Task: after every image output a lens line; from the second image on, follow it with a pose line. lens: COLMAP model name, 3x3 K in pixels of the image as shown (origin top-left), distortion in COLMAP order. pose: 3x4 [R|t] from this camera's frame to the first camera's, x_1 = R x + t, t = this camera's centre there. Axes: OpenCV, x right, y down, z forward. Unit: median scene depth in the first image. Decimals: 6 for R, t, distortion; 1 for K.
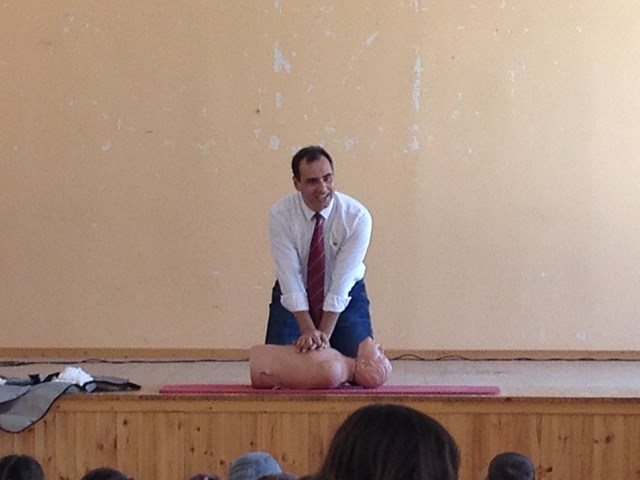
lens RADIAL K [[3572.0, 0, 317.0], [0, 3572.0, 240.5], [0, 0, 1]] dist [-0.006889, 0.000000]
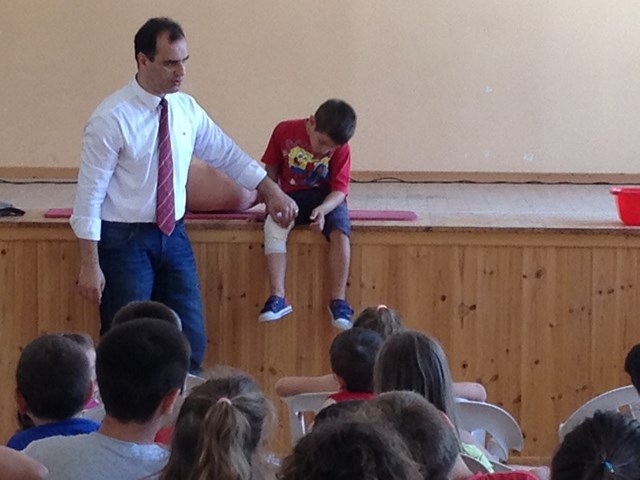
lens RADIAL K [[3572.0, 0, 321.0], [0, 3572.0, 240.4], [0, 0, 1]] dist [-0.006889, 0.000000]
pose [[0.999963, 0.005968, -0.006254, 0.032010], [-0.005626, 0.998561, 0.053325, -0.000566], [0.006564, -0.053287, 0.998558, 0.099912]]
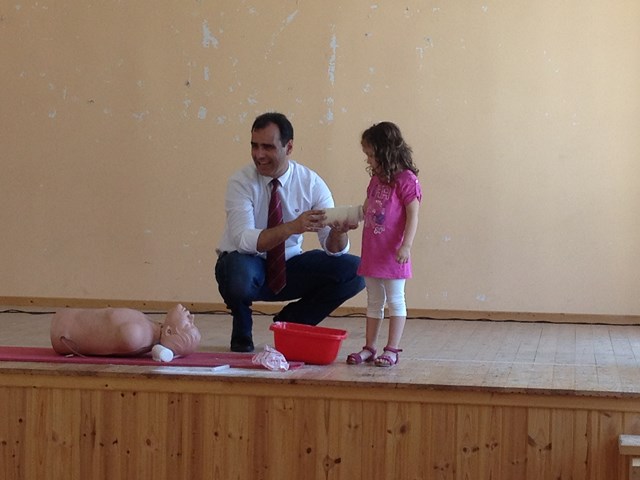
lens RADIAL K [[1895.7, 0, 314.8], [0, 1895.7, 239.0], [0, 0, 1]] dist [0.055099, 0.000000]
pose [[0.990318, 0.020044, -0.137359, 0.122960], [-0.017540, 0.999658, 0.019415, -0.000948], [0.137702, -0.016818, 0.990331, 0.522705]]
